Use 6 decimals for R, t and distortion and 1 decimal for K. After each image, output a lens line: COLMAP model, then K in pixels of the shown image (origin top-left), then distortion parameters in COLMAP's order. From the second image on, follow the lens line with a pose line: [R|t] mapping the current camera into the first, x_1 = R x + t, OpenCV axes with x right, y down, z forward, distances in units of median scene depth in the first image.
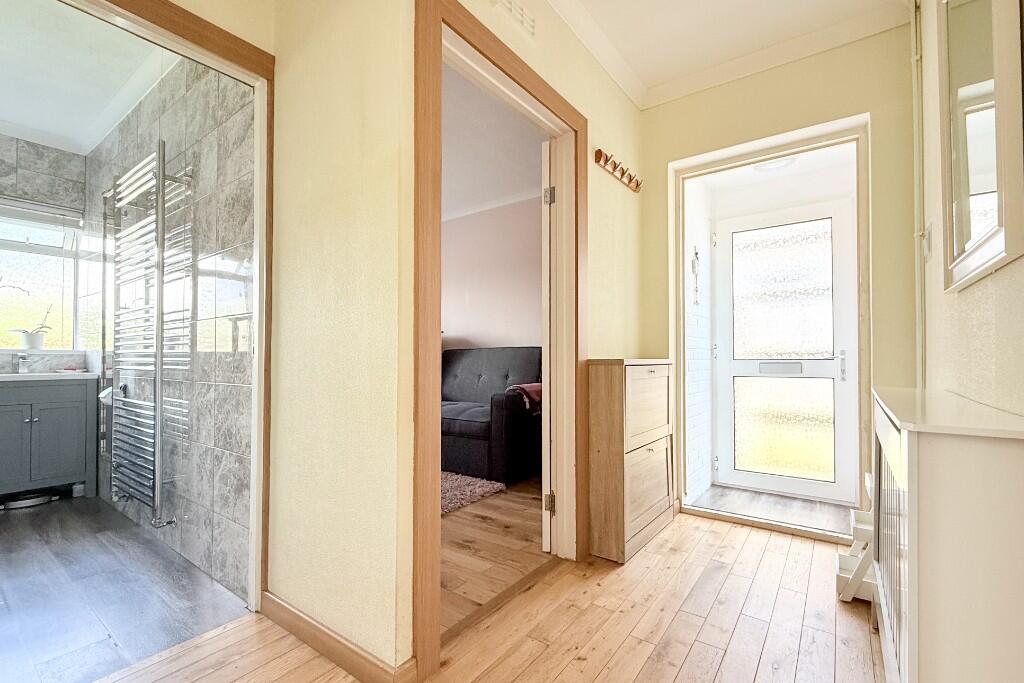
lens RADIAL K [[432.9, 0, 508.4], [0, 432.9, 350.8], [0, 0, 1]] dist [-0.002561, -0.000528]
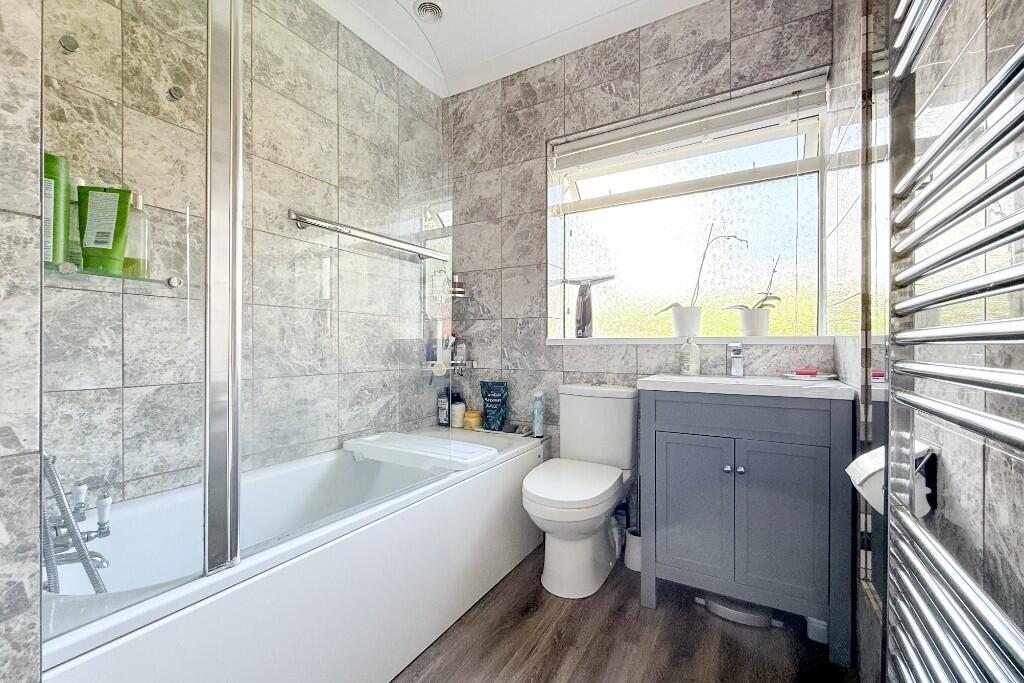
lens RADIAL K [[432.9, 0, 508.4], [0, 432.9, 350.8], [0, 0, 1]] dist [-0.002561, -0.000528]
pose [[0.112388, 0.010544, -0.993608, -0.552240], [0.018160, 0.999755, 0.012663, 0.003059], [0.993498, -0.019467, 0.112169, 0.599576]]
